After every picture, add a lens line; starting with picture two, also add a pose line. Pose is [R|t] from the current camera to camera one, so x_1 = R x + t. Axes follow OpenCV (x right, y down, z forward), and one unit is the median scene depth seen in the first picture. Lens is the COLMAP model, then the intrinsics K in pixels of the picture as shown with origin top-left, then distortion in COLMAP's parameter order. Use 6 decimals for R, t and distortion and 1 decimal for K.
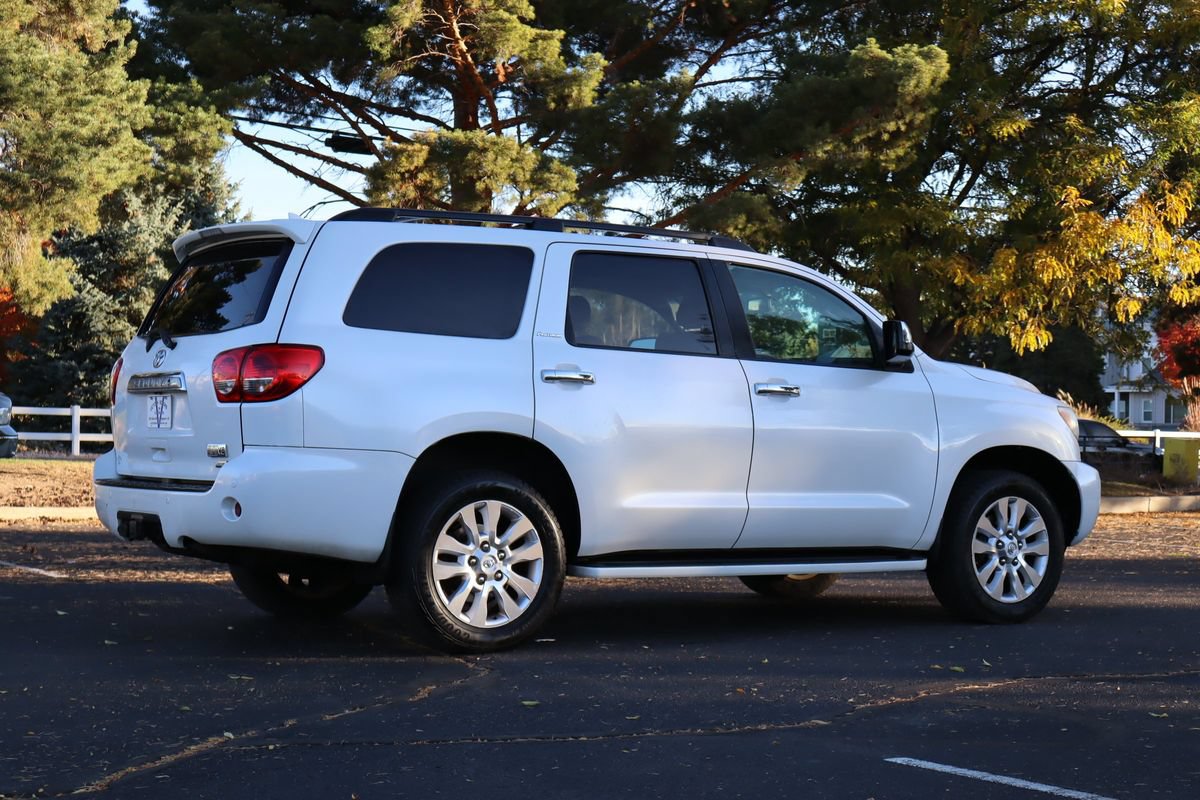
lens RADIAL K [[1919.2, 0, 583.3], [0, 1919.2, 426.9], [0, 0, 1]] dist [0.013433, 0.068910]
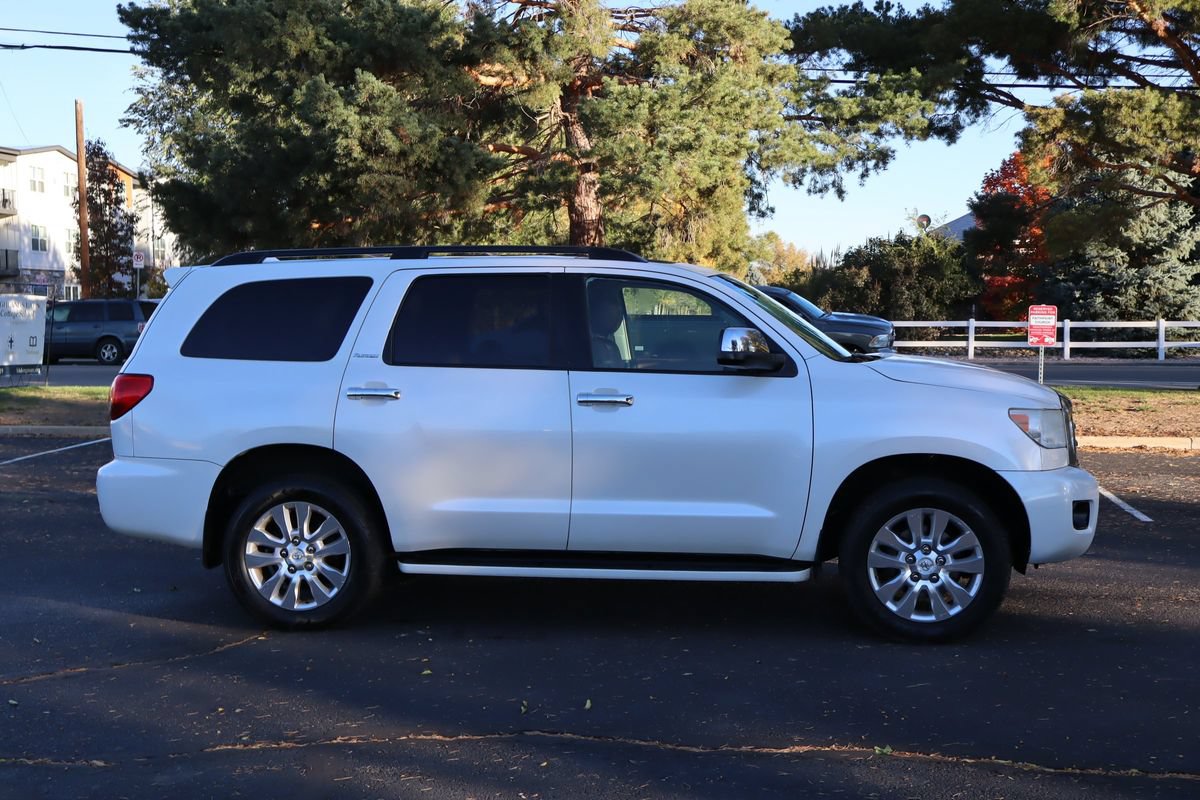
lens RADIAL K [[1488.8, 0, 609.4], [0, 1488.8, 400.9], [0, 0, 1]] dist [-0.009037, 0.007908]
pose [[0.774190, 0.016321, -0.632743, 0.554516], [0.018812, 0.998633, 0.048776, -0.052577], [0.632674, -0.049665, 0.772824, 0.352801]]
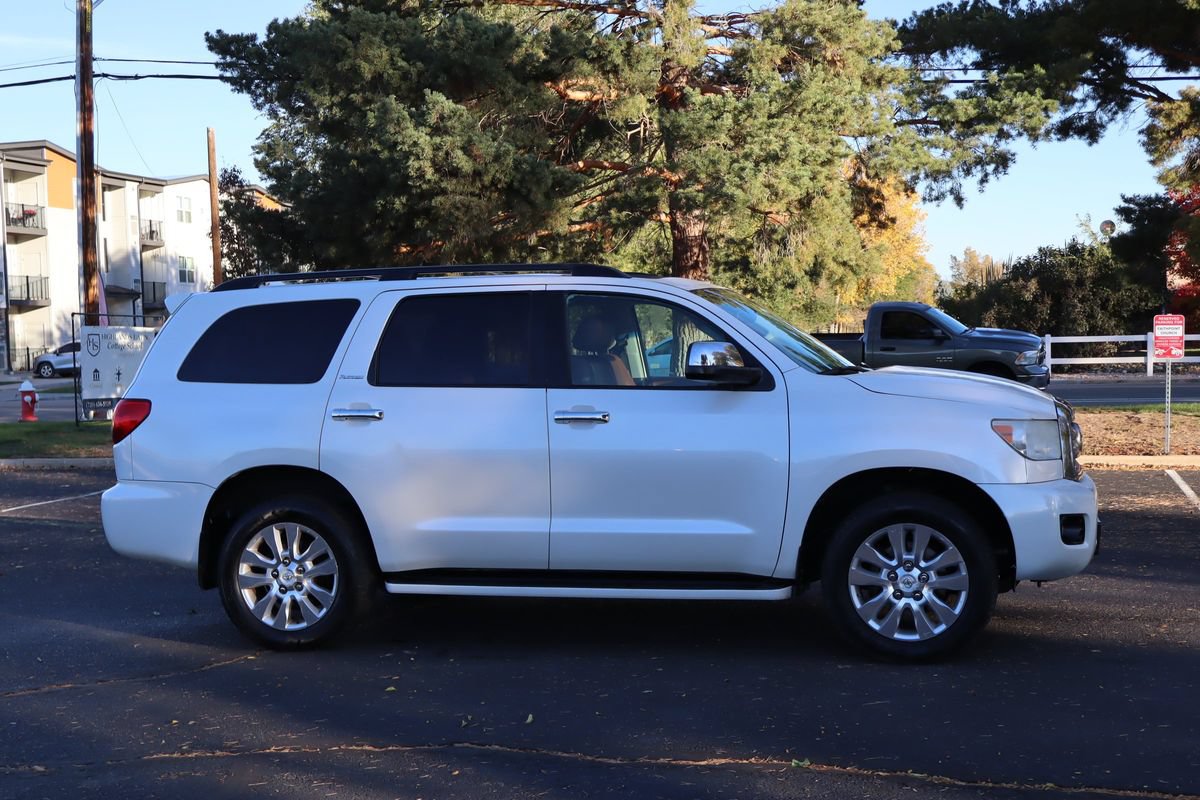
lens RADIAL K [[1585.3, 0, 617.3], [0, 1585.3, 402.2], [0, 0, 1]] dist [0.004820, -0.026875]
pose [[0.701723, -0.006463, -0.712420, 0.652871], [0.037841, 0.998885, 0.028211, -0.045865], [0.711444, -0.046755, 0.701186, 0.386710]]
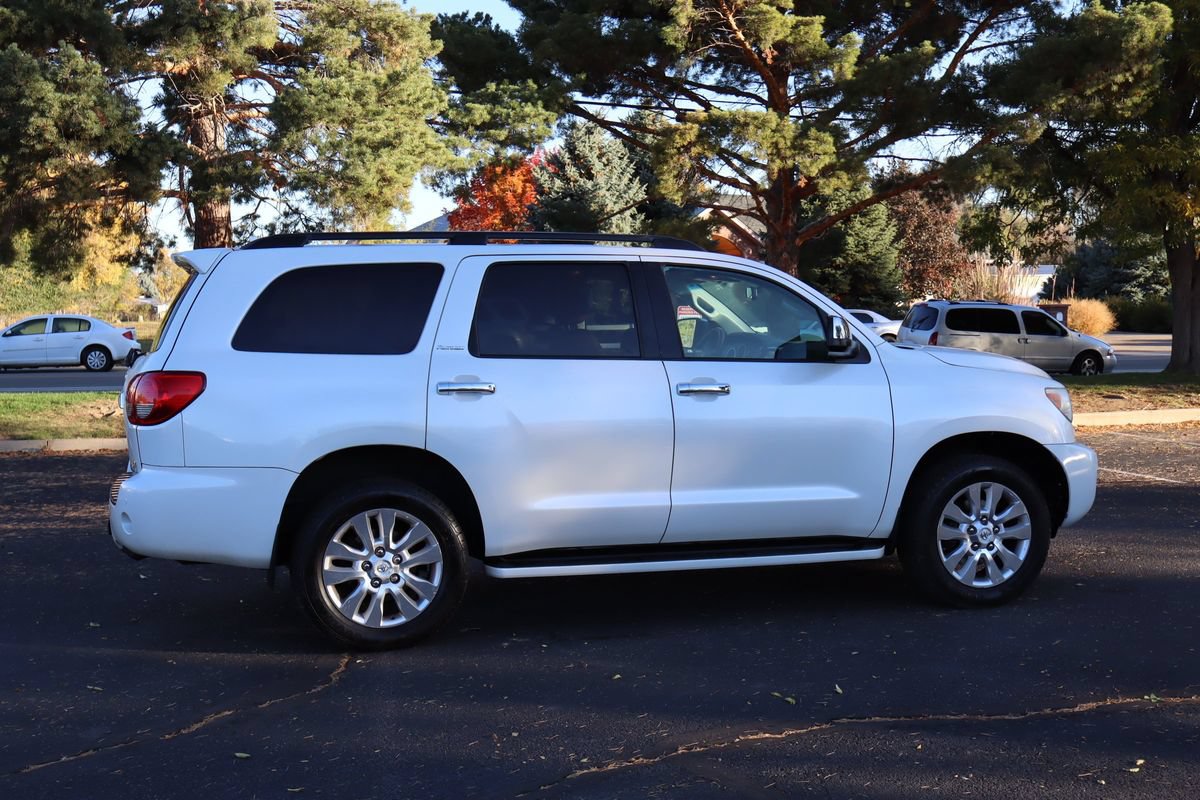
lens RADIAL K [[1447.4, 0, 600.0], [0, 1447.4, 400.0], [0, 0, 1]] dist [0.005390, 0.006206]
pose [[0.959350, -0.007989, -0.282106, 0.242856], [0.024054, 0.998277, 0.053527, -0.051099], [0.281193, -0.058137, 0.957889, 0.224977]]
